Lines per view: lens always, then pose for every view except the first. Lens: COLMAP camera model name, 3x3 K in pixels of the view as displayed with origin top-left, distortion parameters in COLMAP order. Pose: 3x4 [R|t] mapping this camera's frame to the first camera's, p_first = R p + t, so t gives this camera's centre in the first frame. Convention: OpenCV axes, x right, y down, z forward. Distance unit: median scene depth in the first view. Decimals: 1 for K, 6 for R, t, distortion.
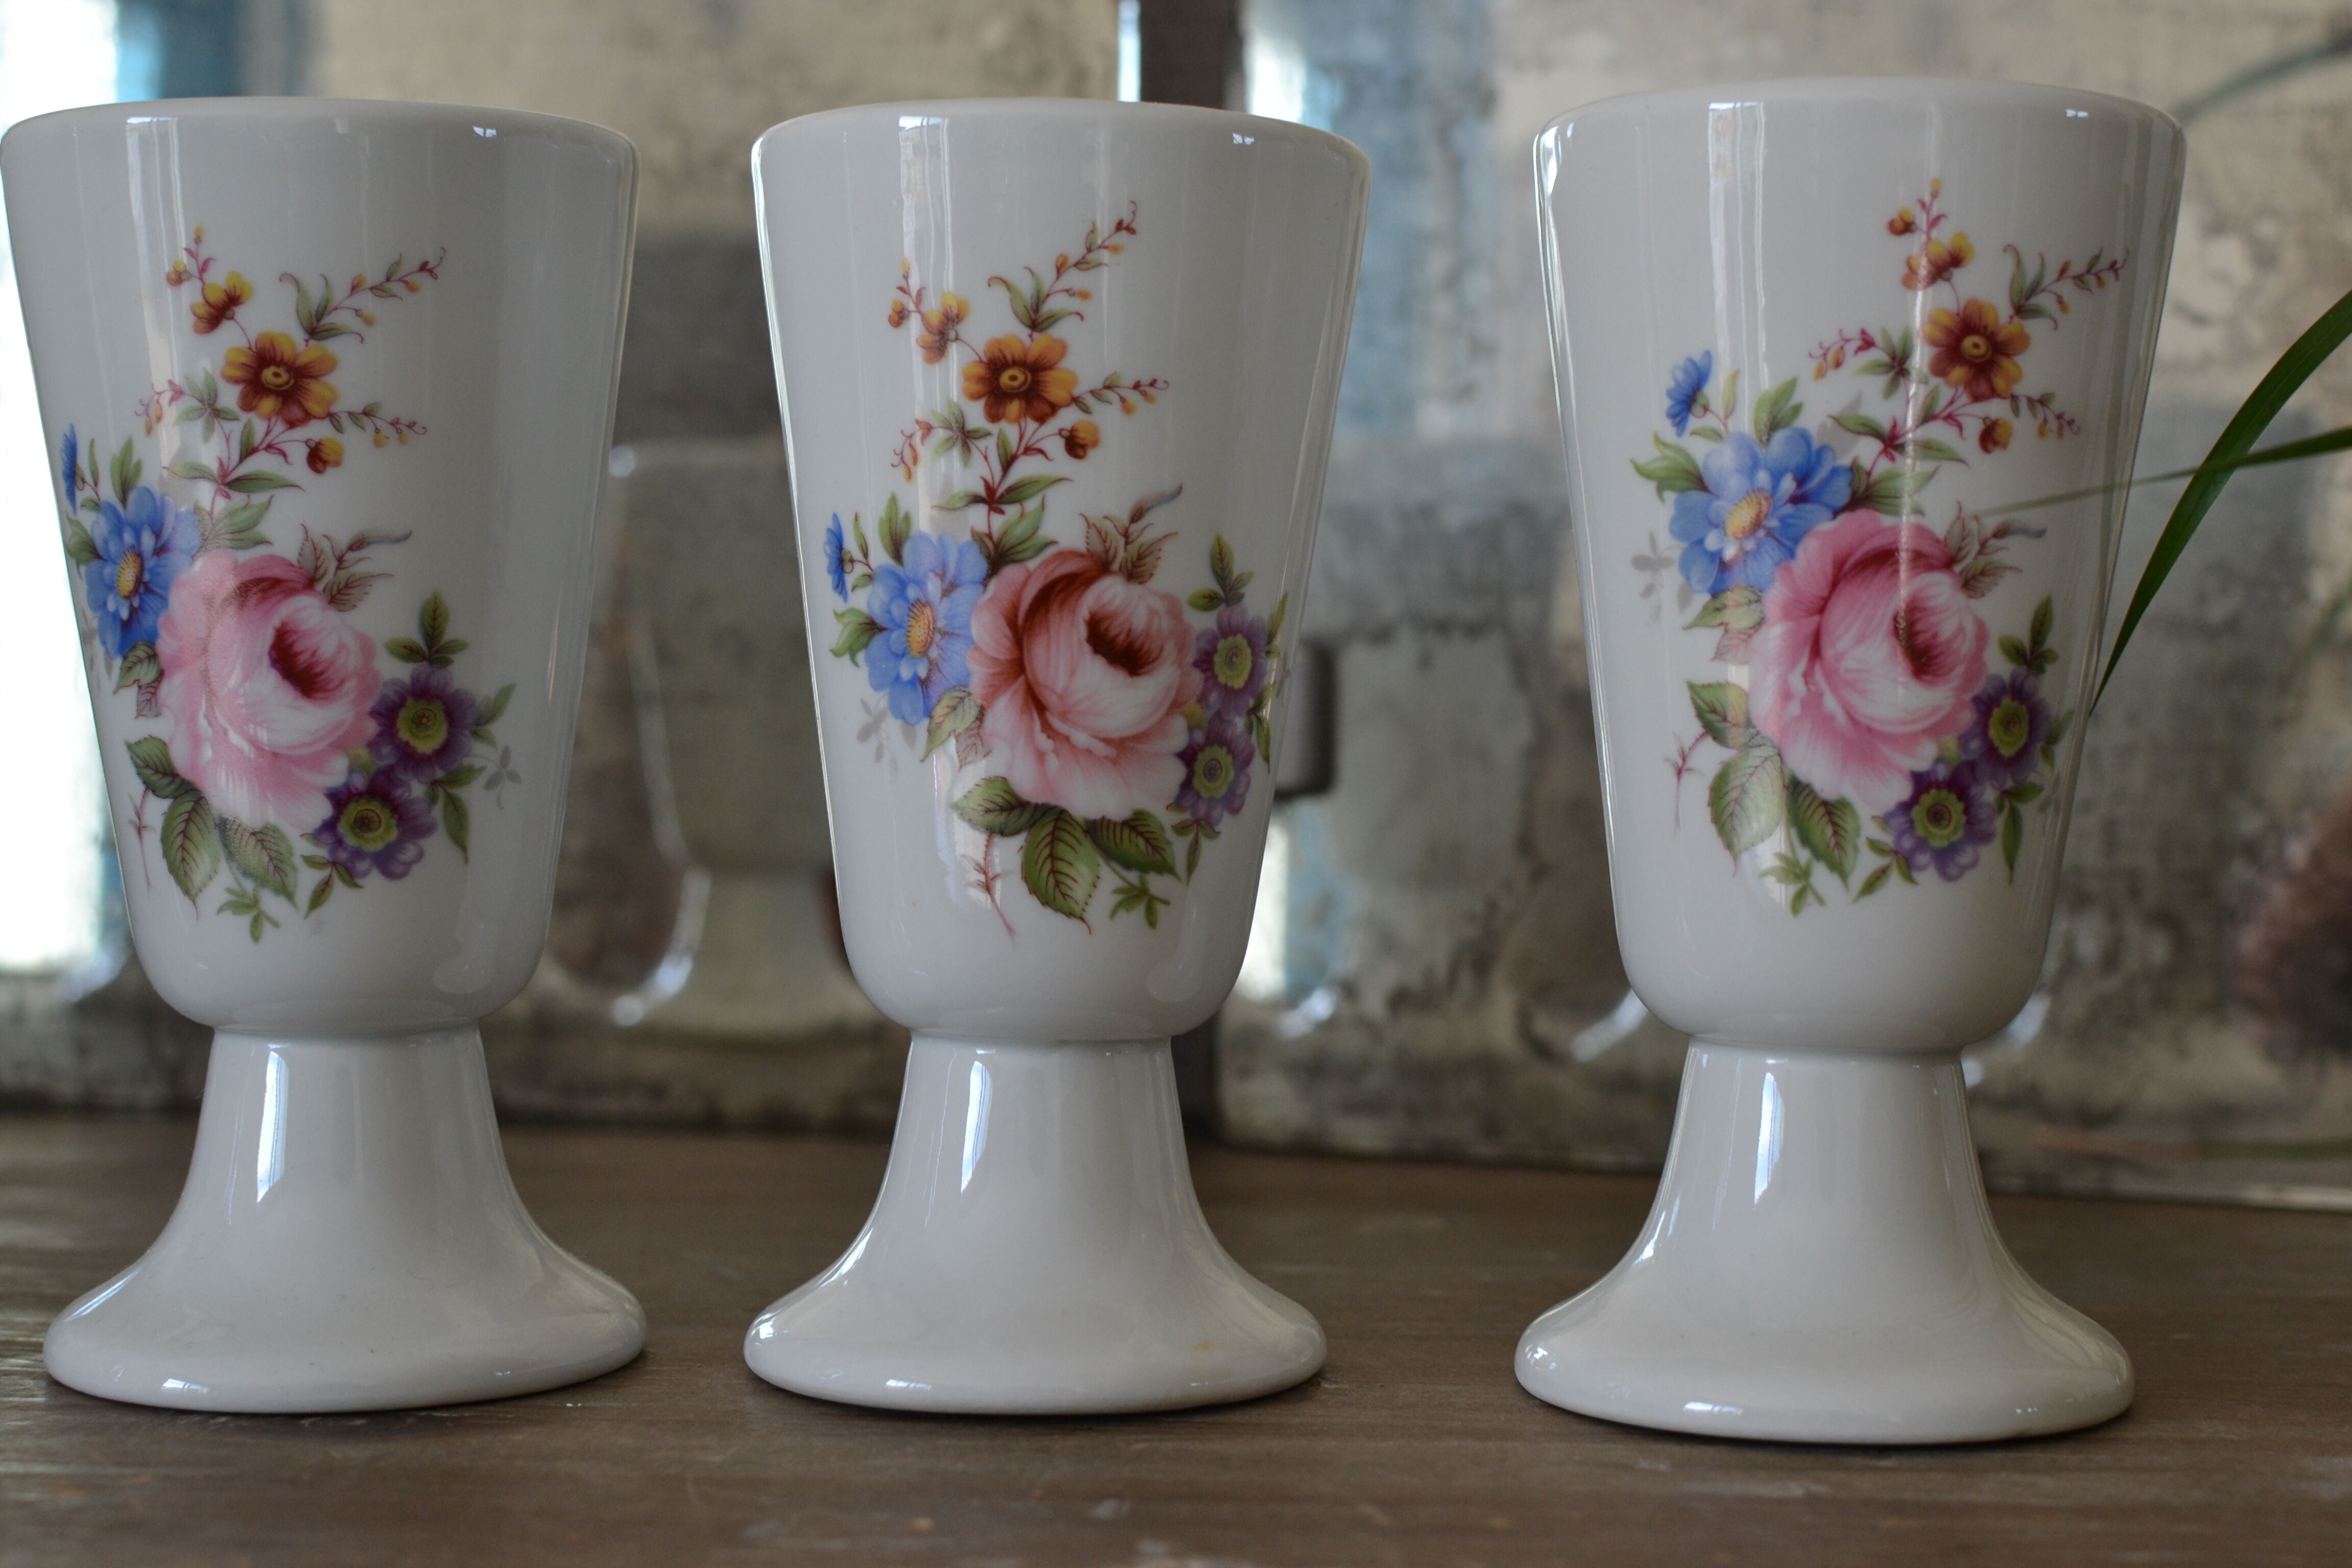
lens RADIAL K [[3499.7, 0, 1158.1], [0, 3499.7, 828.5], [0, 0, 1]] dist [0.013337, 0.000000]
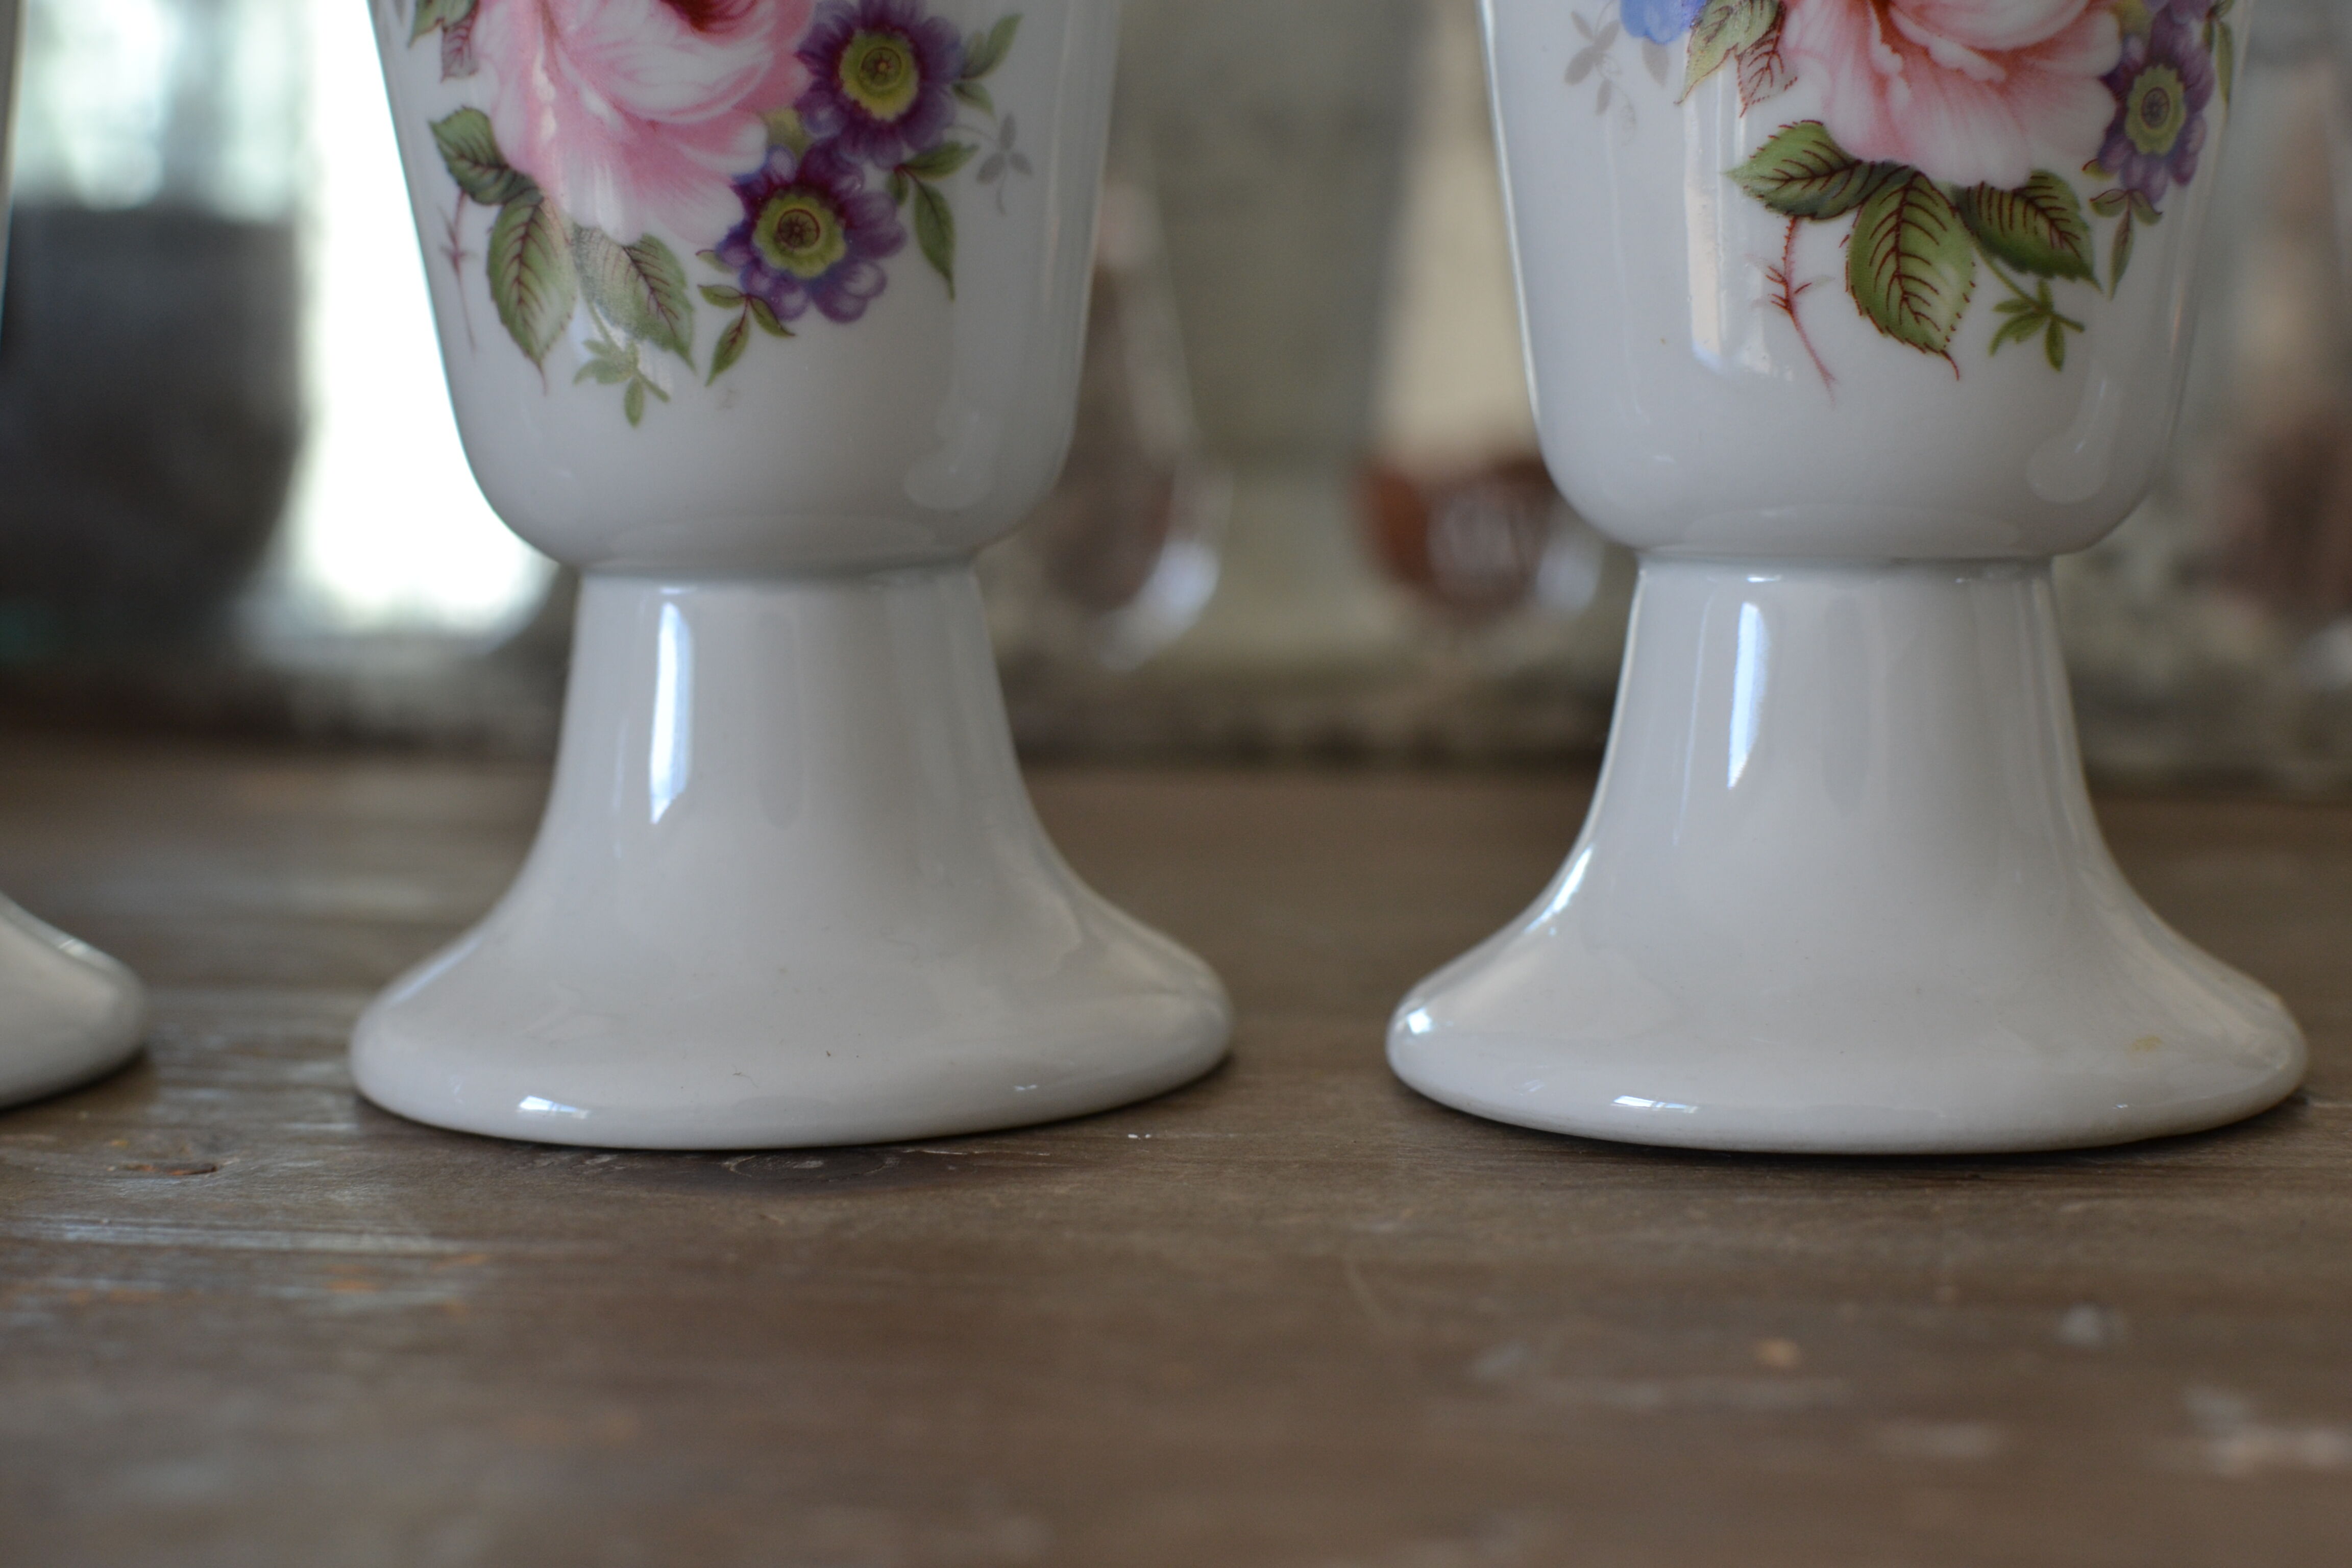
lens RADIAL K [[3499.7, 0, 1184.3], [0, 3499.7, 799.6], [0, 0, 1]] dist [0.013337, 0.000000]
pose [[0.993298, -0.010493, -0.115104, -0.083816], [0.019523, 0.996793, 0.077604, 0.053177], [0.113920, -0.079331, 0.990318, 0.368974]]
